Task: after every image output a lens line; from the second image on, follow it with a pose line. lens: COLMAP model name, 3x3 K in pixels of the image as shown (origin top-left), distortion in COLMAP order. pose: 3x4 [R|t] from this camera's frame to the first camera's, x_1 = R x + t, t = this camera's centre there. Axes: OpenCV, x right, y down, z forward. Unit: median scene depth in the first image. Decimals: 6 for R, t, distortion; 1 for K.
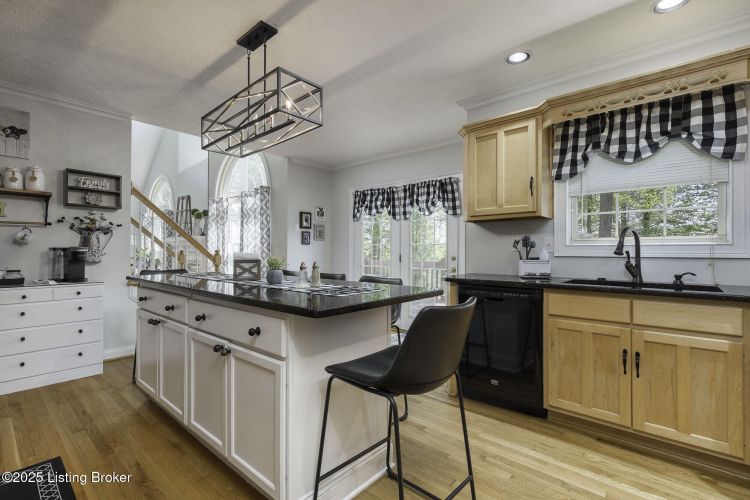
lens RADIAL K [[344.2, 0, 373.4], [0, 344.2, 251.3], [0, 0, 1]] dist [0.008315, 0.000546]
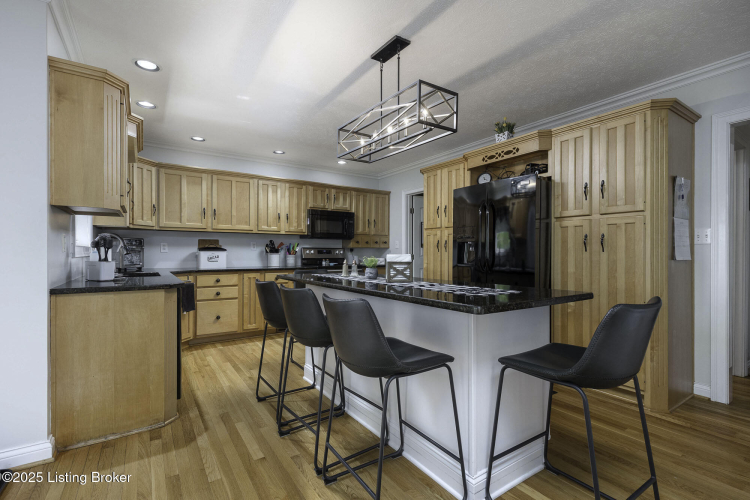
lens RADIAL K [[344.2, 0, 373.4], [0, 344.2, 251.3], [0, 0, 1]] dist [0.008315, 0.000546]
pose [[-0.964076, -0.004703, 0.265585, -0.582083], [-0.005151, 0.999986, -0.000992, -0.008986], [-0.265576, -0.002325, -0.964087, 2.038454]]
